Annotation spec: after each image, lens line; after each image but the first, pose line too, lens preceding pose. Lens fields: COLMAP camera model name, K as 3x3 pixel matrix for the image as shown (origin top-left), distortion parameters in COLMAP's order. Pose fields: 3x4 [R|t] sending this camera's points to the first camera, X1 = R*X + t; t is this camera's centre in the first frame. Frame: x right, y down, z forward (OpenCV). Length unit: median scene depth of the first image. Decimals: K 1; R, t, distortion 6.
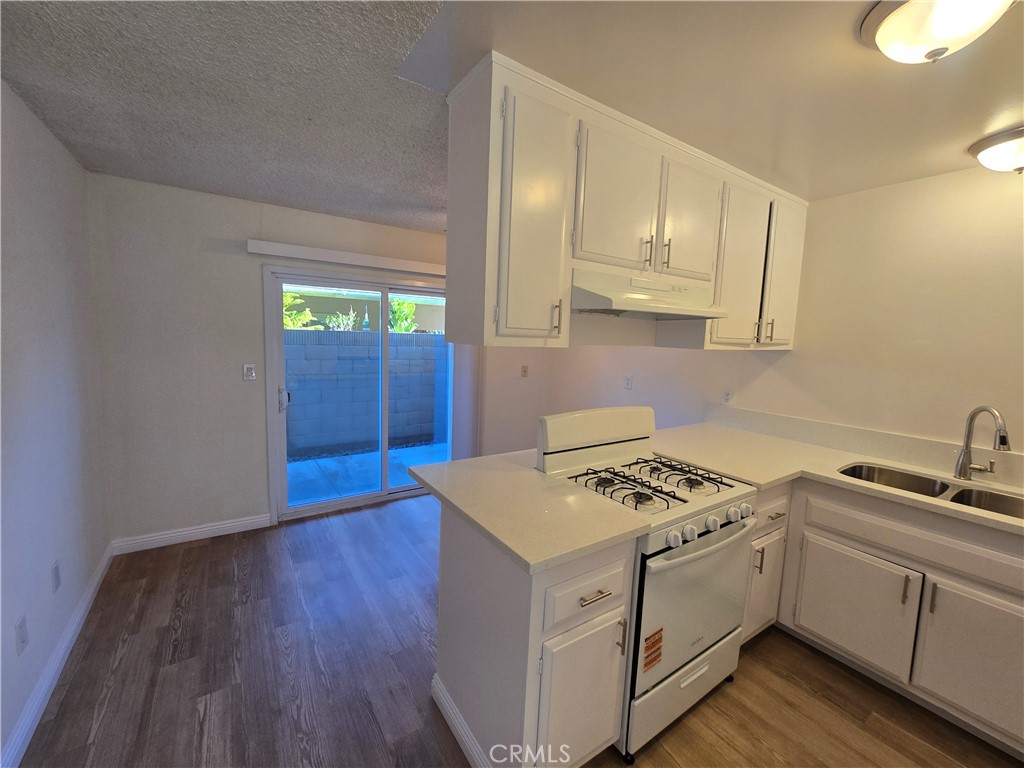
lens RADIAL K [[420.9, 0, 513.1], [0, 420.9, 376.4], [0, 0, 1]] dist [-0.003502, -0.000069]
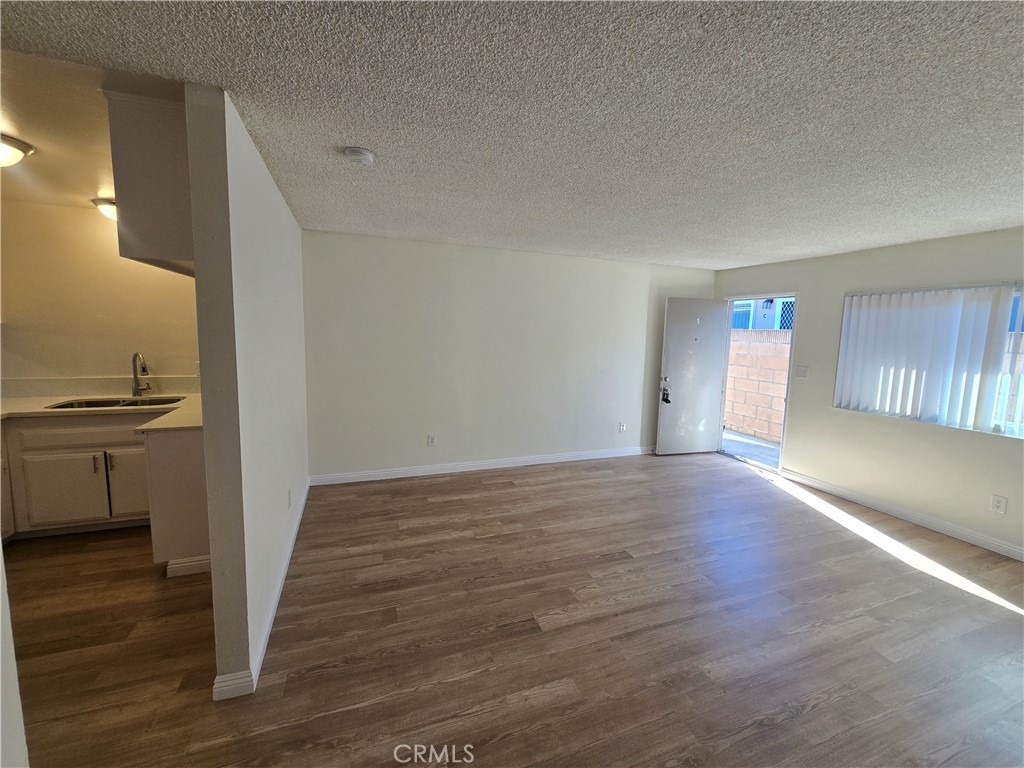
lens RADIAL K [[420.9, 0, 521.1], [0, 420.9, 379.1], [0, 0, 1]] dist [-0.003502, -0.000069]
pose [[0.231541, -0.141027, 0.962549, -0.224929], [0.078143, 0.988936, 0.126096, 0.085216], [-0.969682, 0.046020, 0.240000, -1.009460]]
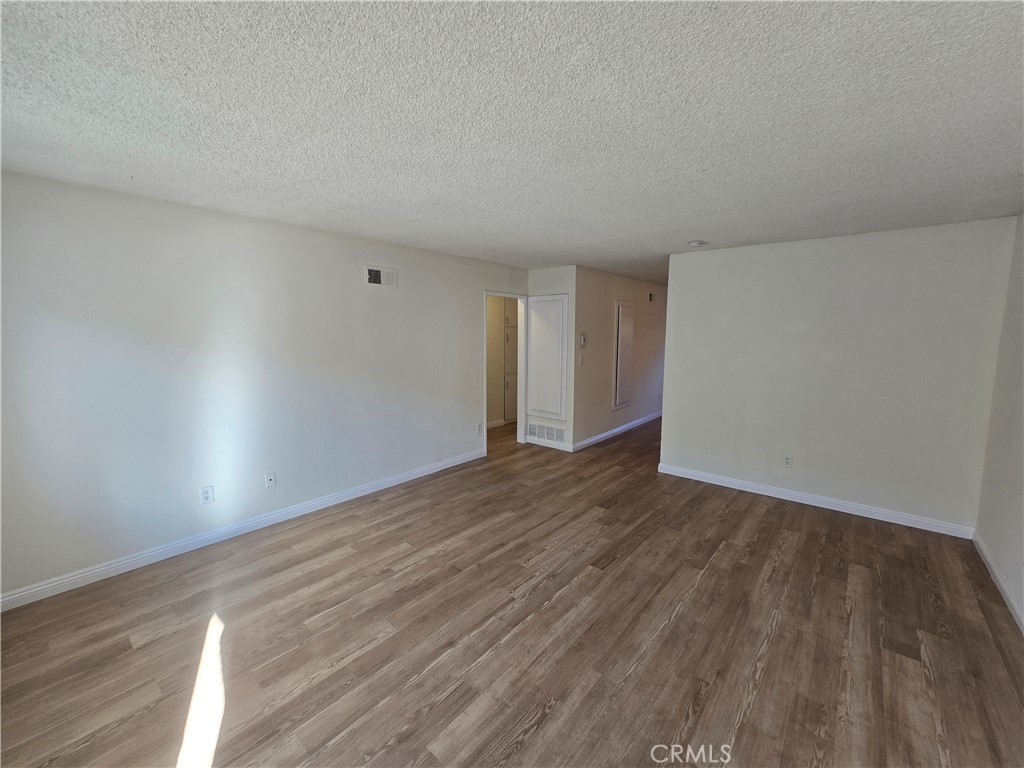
lens RADIAL K [[420.9, 0, 509.5], [0, 420.9, 385.7], [0, 0, 1]] dist [-0.003502, -0.000069]
pose [[0.252505, 0.089430, -0.963454, 2.586518], [-0.093808, 0.993292, 0.067614, 0.243597], [0.963038, 0.073307, 0.259200, -1.727021]]
